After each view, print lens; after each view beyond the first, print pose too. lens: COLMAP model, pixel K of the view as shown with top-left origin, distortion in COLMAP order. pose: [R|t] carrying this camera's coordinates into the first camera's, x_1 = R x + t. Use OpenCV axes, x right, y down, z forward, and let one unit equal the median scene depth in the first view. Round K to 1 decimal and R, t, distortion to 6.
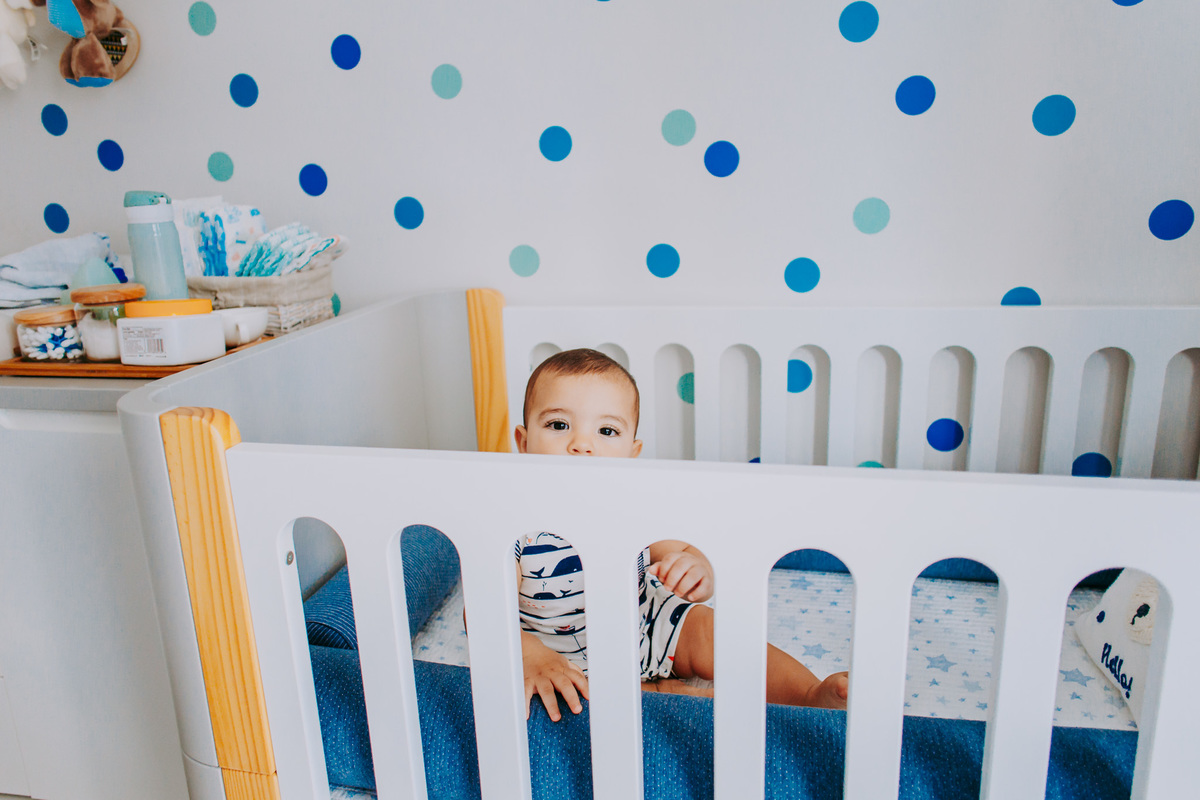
lens RADIAL K [[876.9, 0, 604.0], [0, 876.9, 401.1], [0, 0, 1]] dist [0.000234, 0.016337]
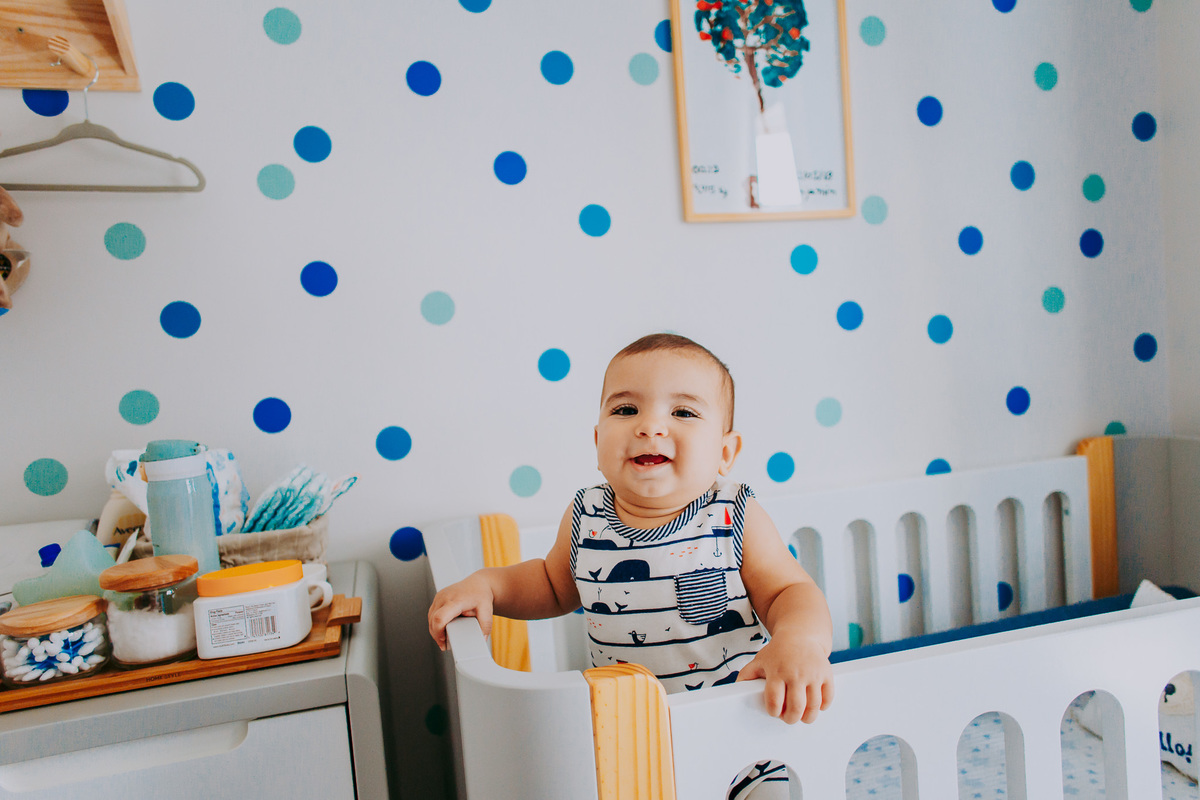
lens RADIAL K [[876.9, 0, 601.8], [0, 876.9, 402.9], [0, 0, 1]] dist [0.000234, 0.016337]
pose [[0.876463, -0.058862, 0.477858, -0.547988], [0.168452, 0.967260, -0.189821, -0.050607], [-0.451040, 0.246867, 0.857683, 0.117852]]
